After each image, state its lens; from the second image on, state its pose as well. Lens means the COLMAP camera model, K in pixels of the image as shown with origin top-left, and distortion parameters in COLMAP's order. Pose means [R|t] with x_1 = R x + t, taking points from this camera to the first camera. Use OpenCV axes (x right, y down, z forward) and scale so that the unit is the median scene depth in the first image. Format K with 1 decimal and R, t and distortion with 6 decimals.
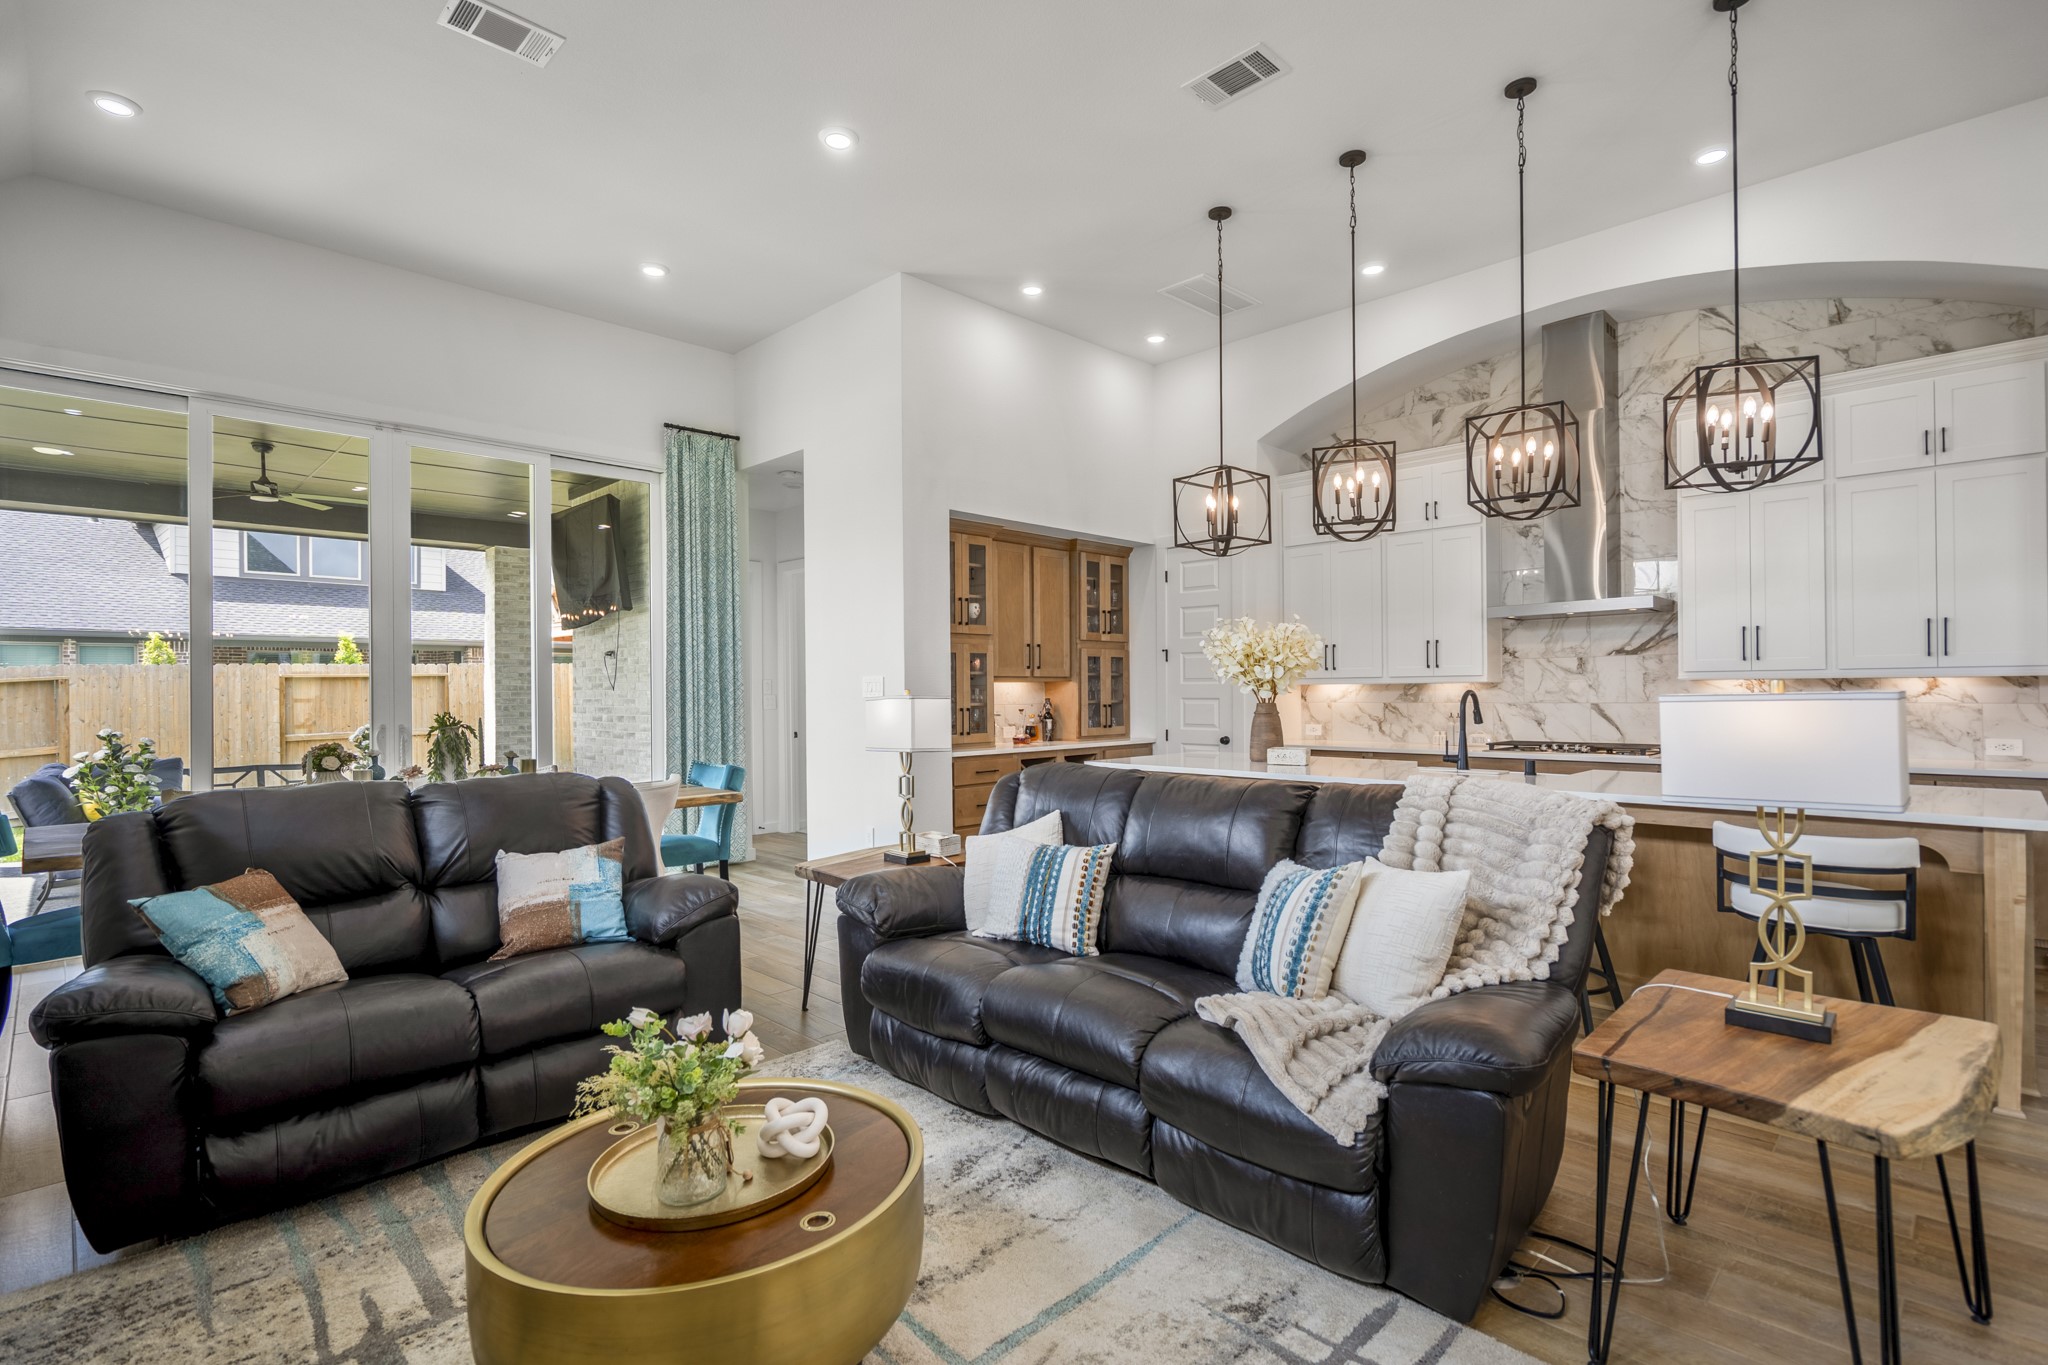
lens RADIAL K [[943.7, 0, 1018.0], [0, 943.7, 689.1], [0, 0, 1]] dist [0.000201, 0.000049]
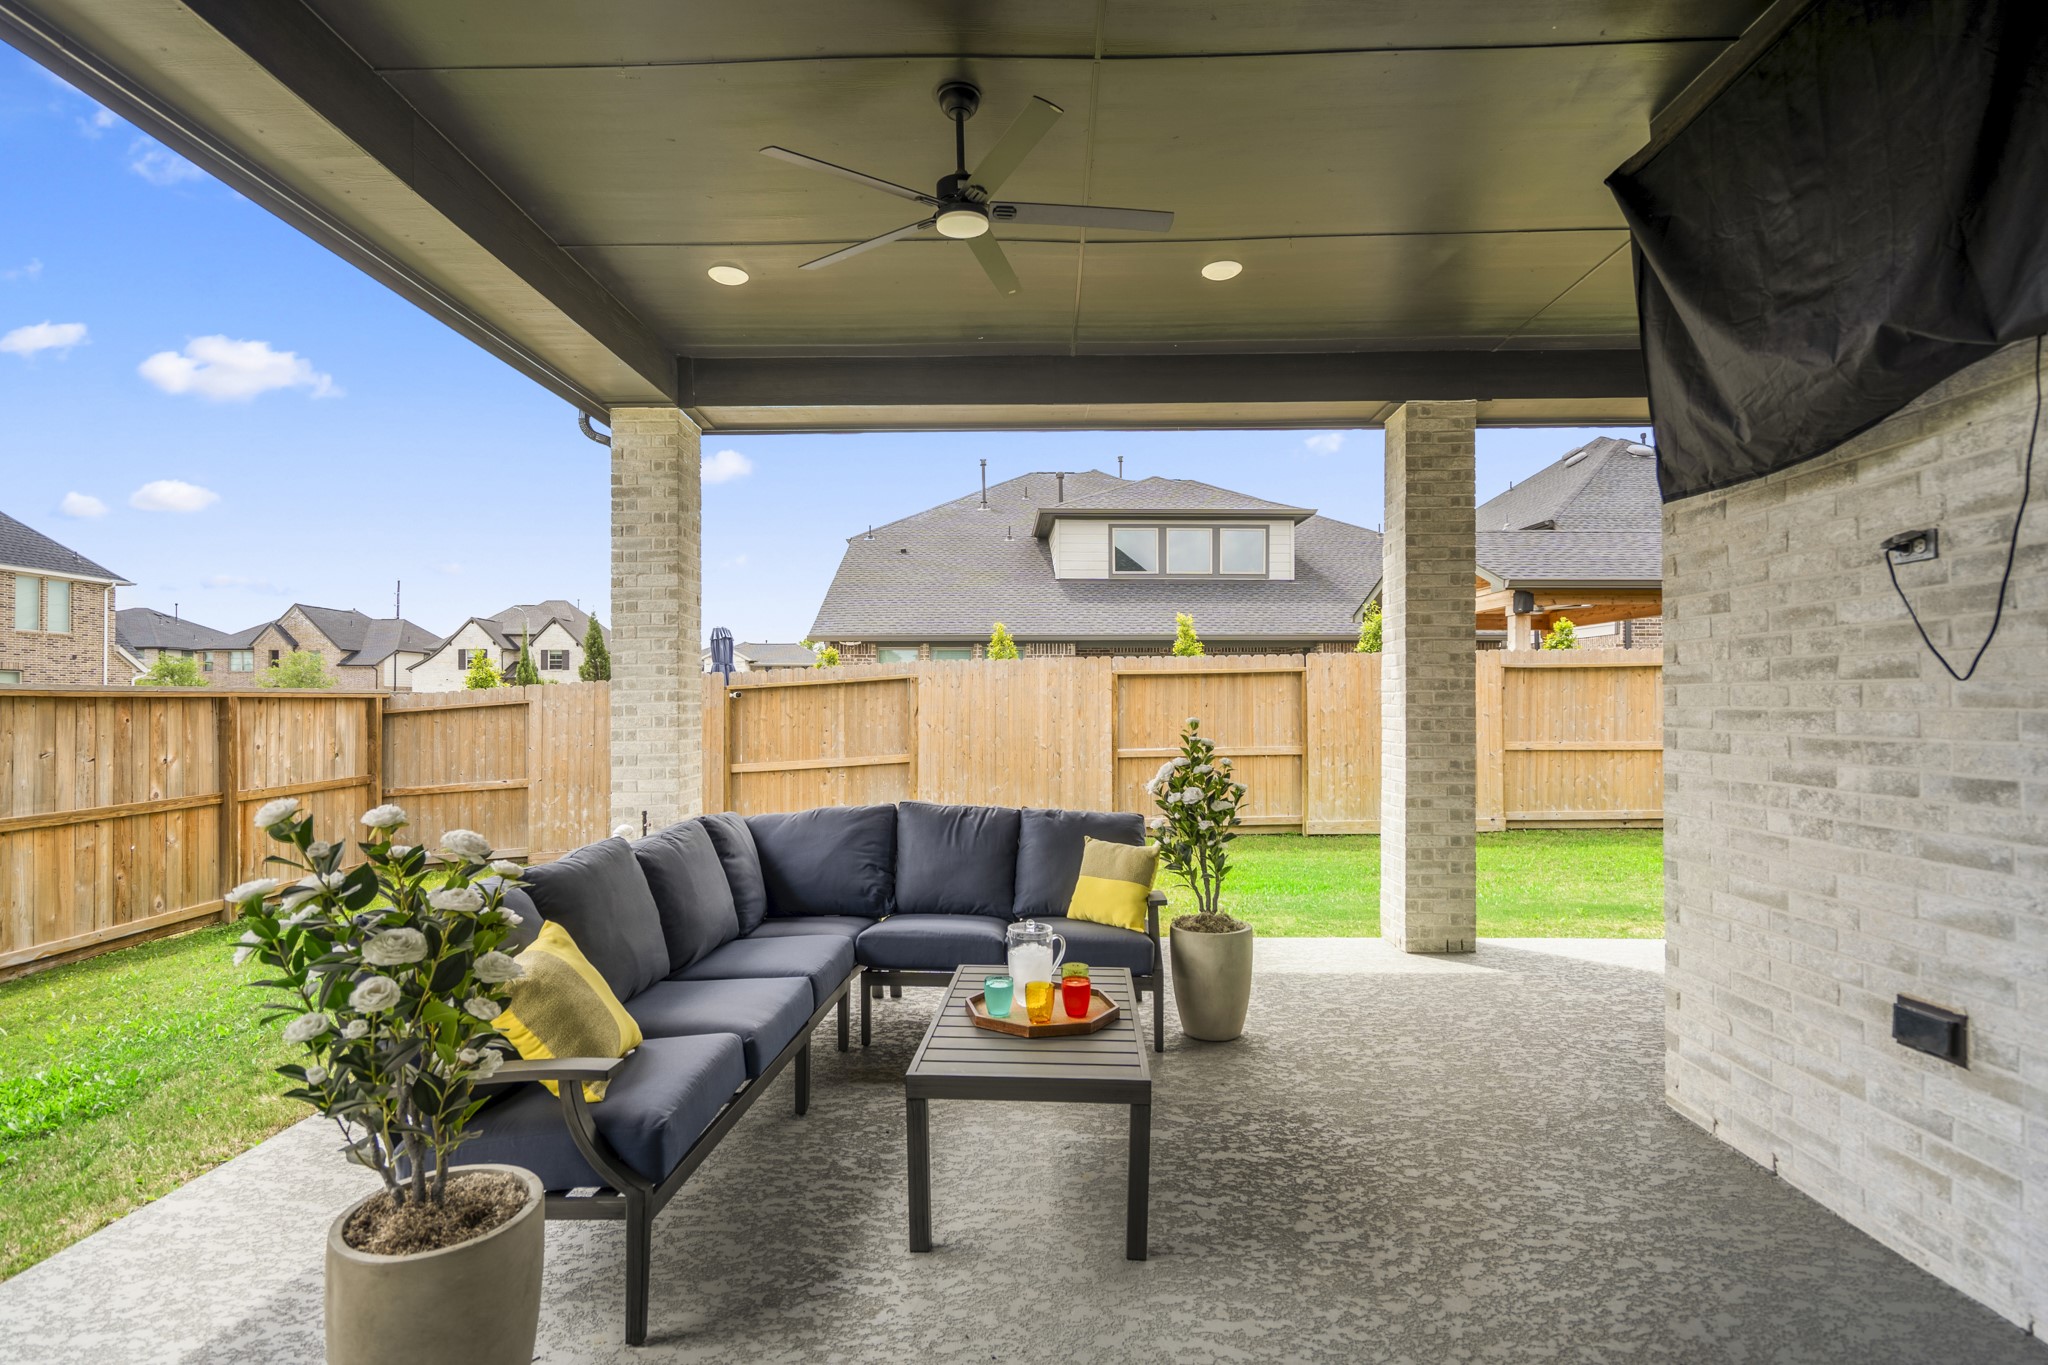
lens RADIAL K [[943.7, 0, 1025.7], [0, 943.7, 693.1], [0, 0, 1]] dist [0.000201, 0.000049]
pose [[0.687457, 0.001783, -0.726223, -0.323256], [-0.003632, 0.999993, -0.000983, 0.004972], [0.726216, 0.003314, 0.687459, 0.499610]]
